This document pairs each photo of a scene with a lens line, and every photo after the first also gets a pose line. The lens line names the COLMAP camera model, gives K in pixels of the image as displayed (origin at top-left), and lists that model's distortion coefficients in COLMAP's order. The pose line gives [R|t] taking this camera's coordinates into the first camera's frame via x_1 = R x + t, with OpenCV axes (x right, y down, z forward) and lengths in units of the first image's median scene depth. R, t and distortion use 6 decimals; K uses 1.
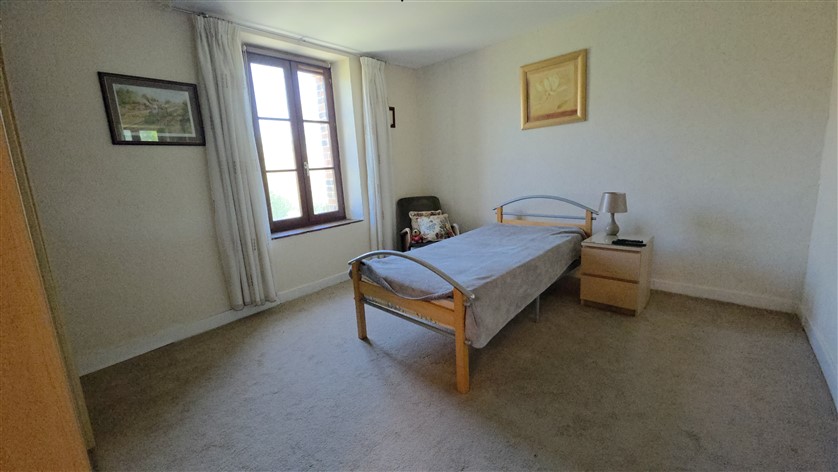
lens RADIAL K [[332.7, 0, 417.8], [0, 332.7, 232.3], [0, 0, 1]] dist [0.018630, -0.010172]
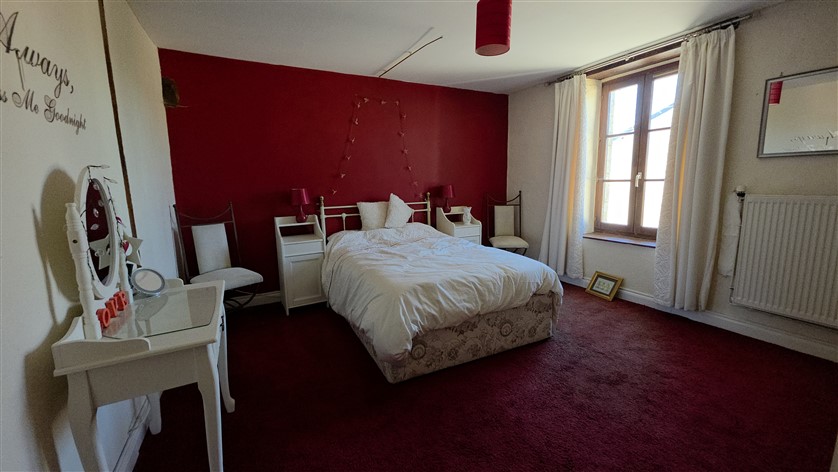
lens RADIAL K [[332.7, 0, 417.8], [0, 332.7, 232.3], [0, 0, 1]] dist [0.018630, -0.010172]
pose [[-0.361266, 0.197923, -0.911215, 0.854032], [-0.147294, 0.952832, 0.265360, -0.212036], [0.920756, 0.230082, -0.315073, 0.759229]]
